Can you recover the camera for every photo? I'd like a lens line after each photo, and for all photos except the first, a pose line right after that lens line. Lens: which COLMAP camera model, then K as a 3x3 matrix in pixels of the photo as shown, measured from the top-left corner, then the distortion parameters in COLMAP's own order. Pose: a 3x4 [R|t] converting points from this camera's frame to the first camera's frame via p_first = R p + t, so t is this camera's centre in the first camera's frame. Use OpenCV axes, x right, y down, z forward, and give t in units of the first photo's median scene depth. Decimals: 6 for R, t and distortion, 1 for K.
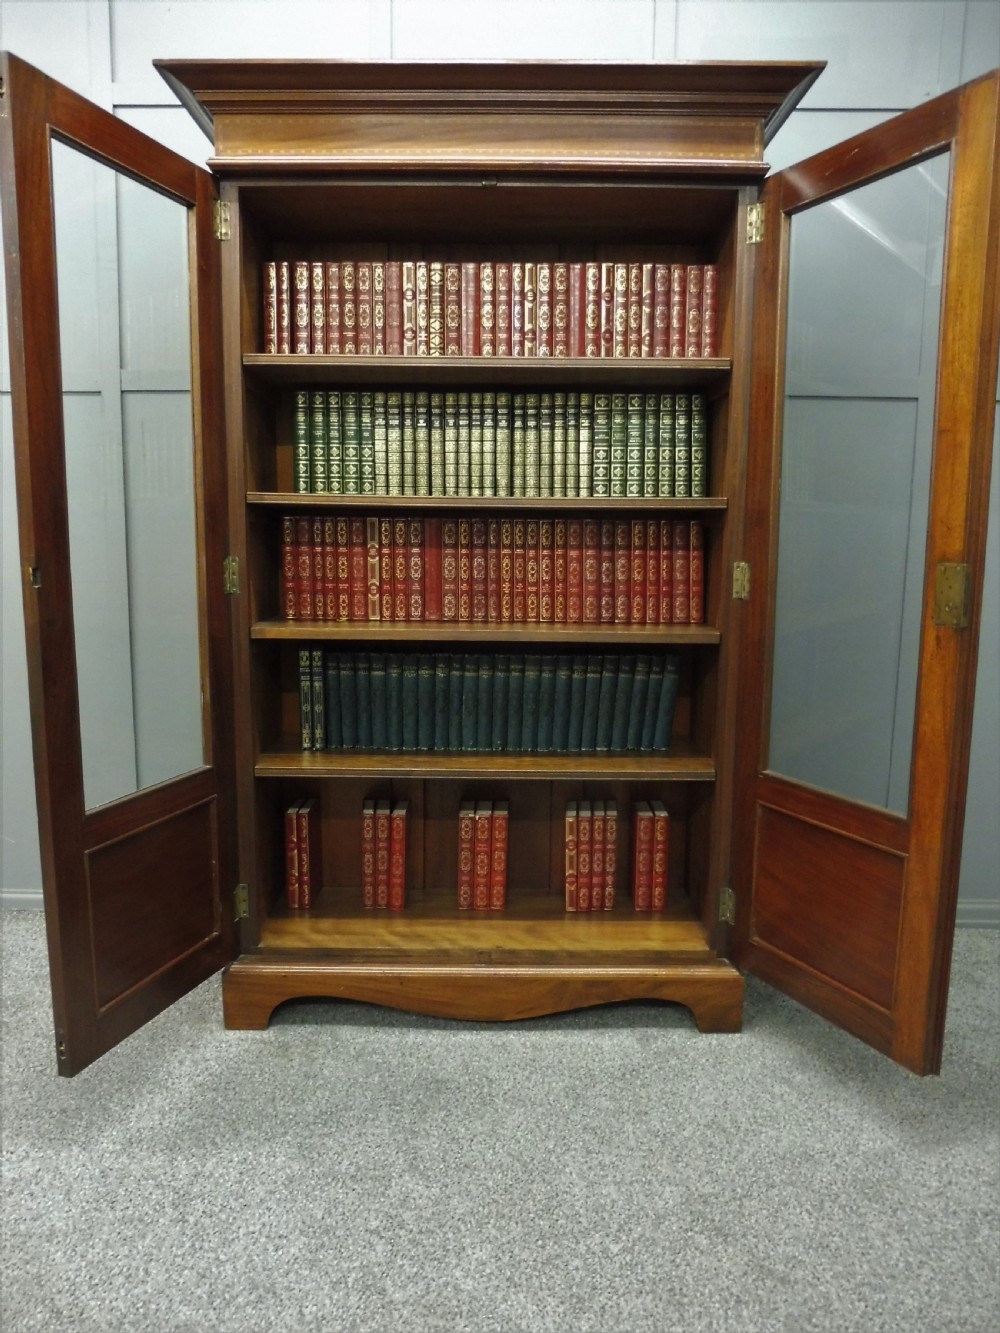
lens RADIAL K [[966.4, 0, 499.5], [0, 966.4, 671.0], [0, 0, 1]] dist [-0.060152, 0.020913]
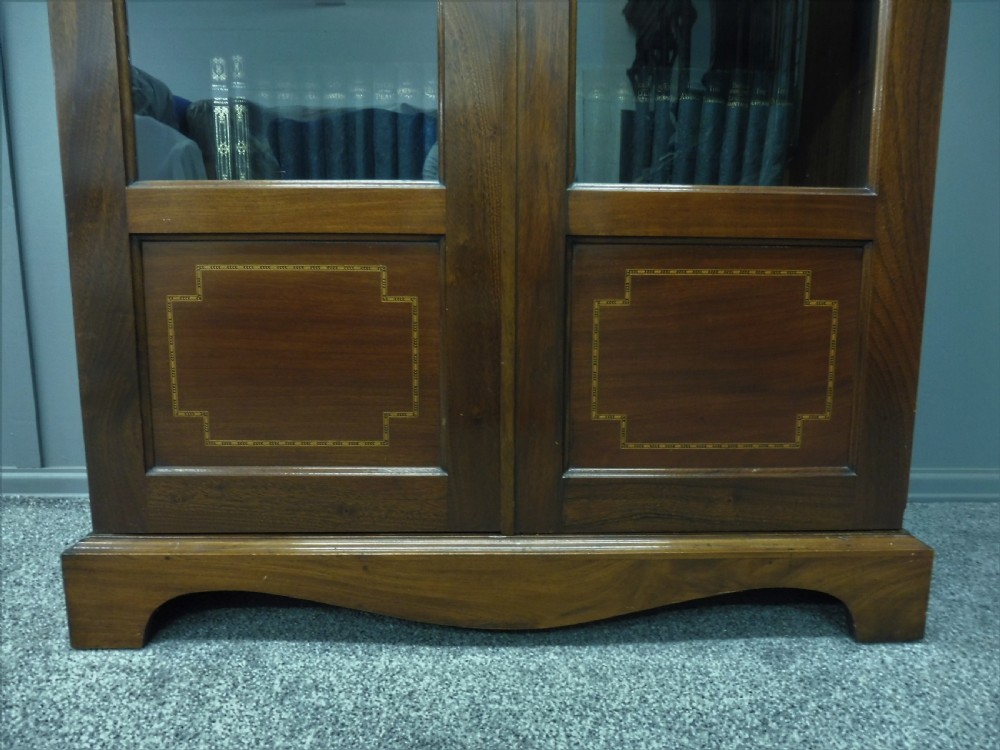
lens RADIAL K [[725.0, 0, 507.2], [0, 725.0, 379.9], [0, 0, 1]] dist [-0.060152, 0.020913]
pose [[0.999746, -0.006117, 0.021697, -0.022874], [0.005961, 0.999956, 0.007259, 0.198215], [-0.021741, -0.007127, 0.999738, 0.533243]]
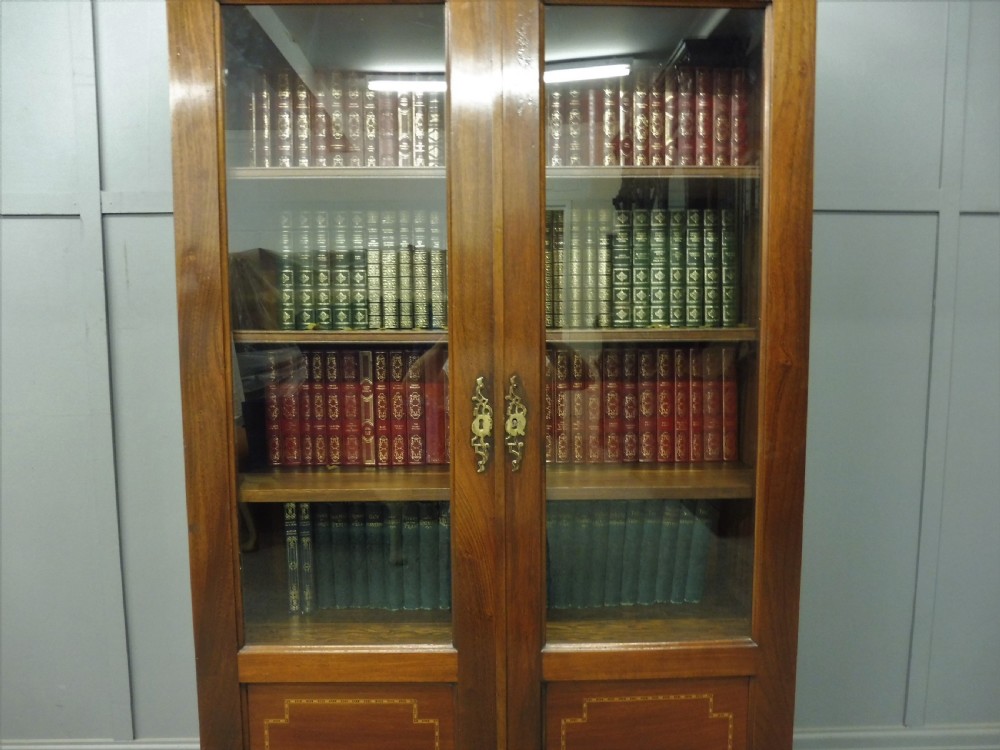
lens RADIAL K [[725.0, 0, 503.5], [0, 725.0, 379.3], [0, 0, 1]] dist [-0.060152, 0.020913]
pose [[0.999760, -0.015997, 0.014938, -0.015568], [0.016764, 0.998465, -0.052780, -0.097532], [-0.014071, 0.053018, 0.998494, 0.341586]]
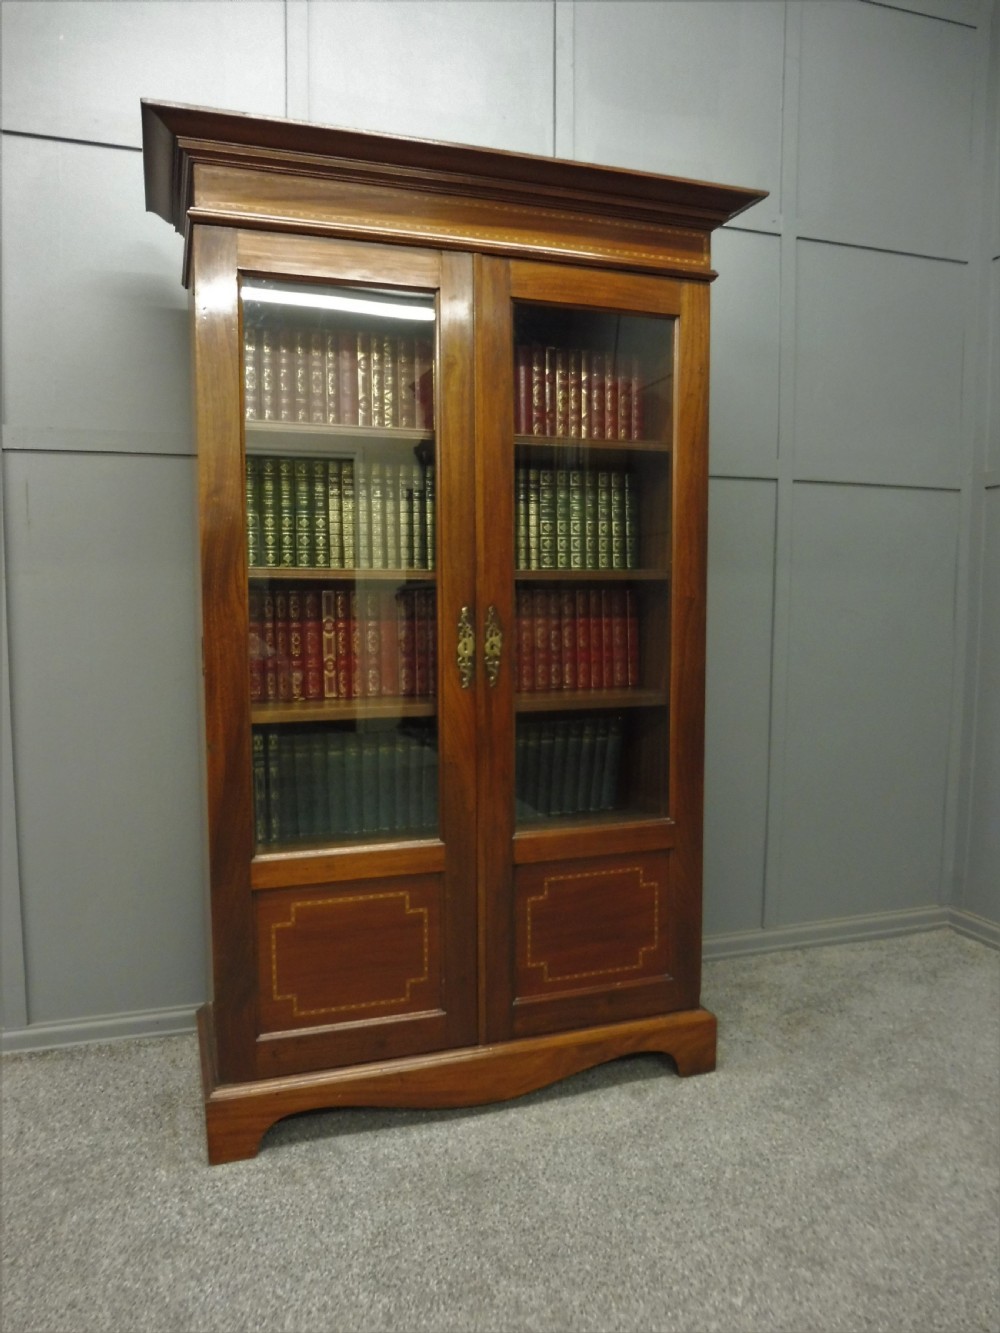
lens RADIAL K [[966.4, 0, 491.8], [0, 966.4, 665.3], [0, 0, 1]] dist [-0.060152, 0.020913]
pose [[0.945791, -0.036388, 0.322731, -0.294626], [0.056930, 0.996893, -0.054437, -0.024391], [-0.319747, 0.069859, 0.944924, 0.049580]]
